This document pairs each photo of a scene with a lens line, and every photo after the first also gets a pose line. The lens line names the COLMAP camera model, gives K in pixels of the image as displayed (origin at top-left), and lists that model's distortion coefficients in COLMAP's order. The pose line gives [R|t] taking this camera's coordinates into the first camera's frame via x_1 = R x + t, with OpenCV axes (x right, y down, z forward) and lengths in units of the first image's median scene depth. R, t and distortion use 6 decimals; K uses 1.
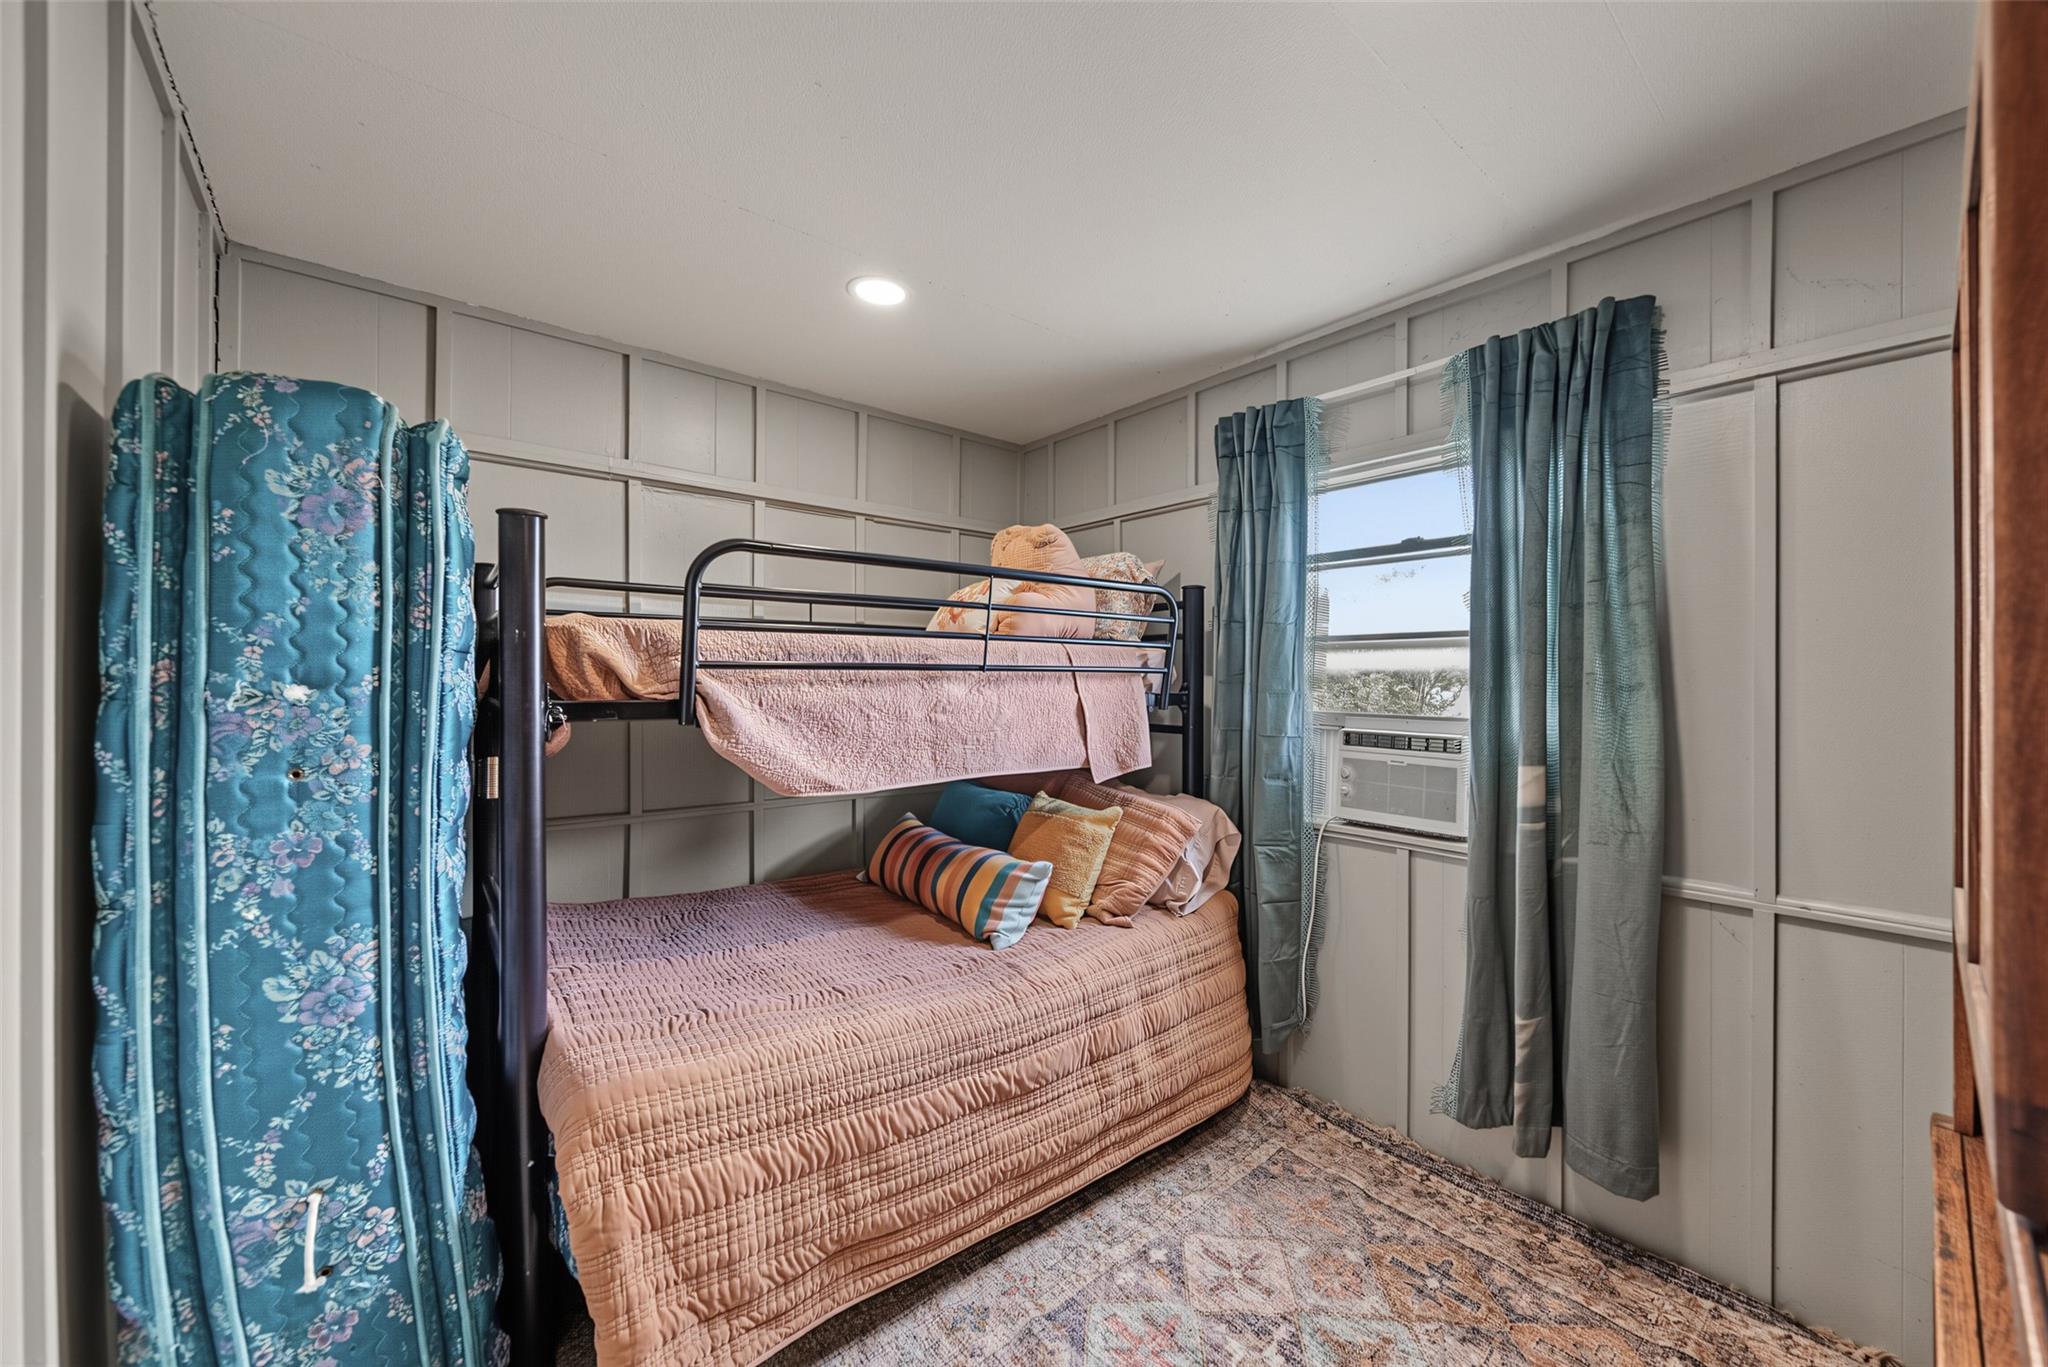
lens RADIAL K [[753.9, 0, 1017.8], [0, 753.9, 678.3], [0, 0, 1]] dist [-0.001558, 0.001245]
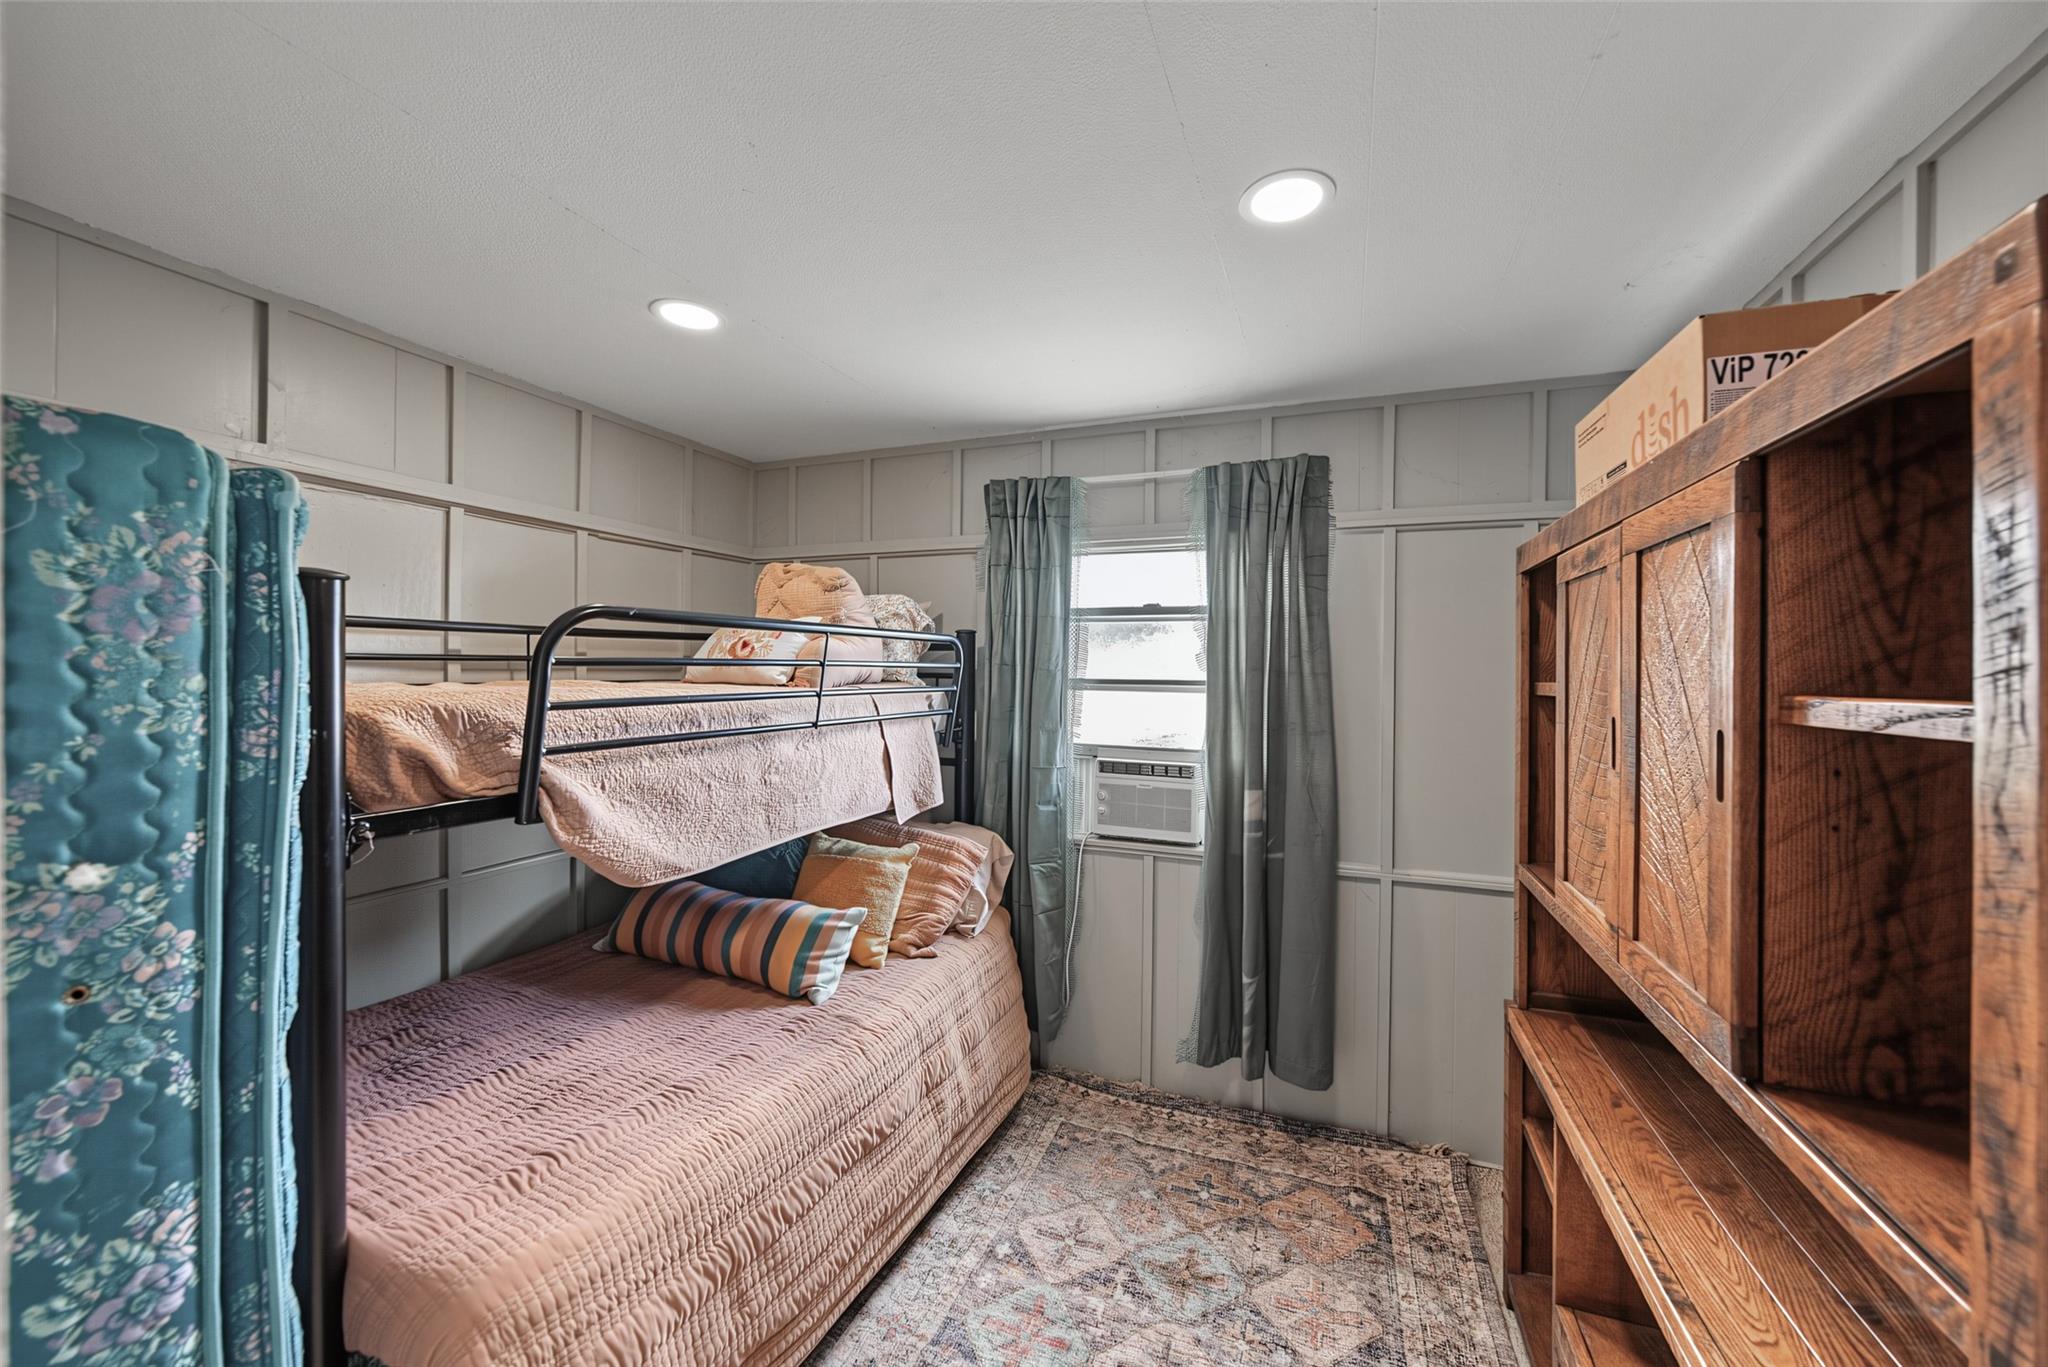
lens RADIAL K [[753.9, 0, 1010.2], [0, 753.9, 678.3], [0, 0, 1]] dist [-0.001558, 0.001245]
pose [[0.888900, -0.009246, 0.458007, -0.334668], [0.004579, 0.999926, 0.011299, -0.104429], [-0.458078, -0.007946, 0.888877, 0.006419]]
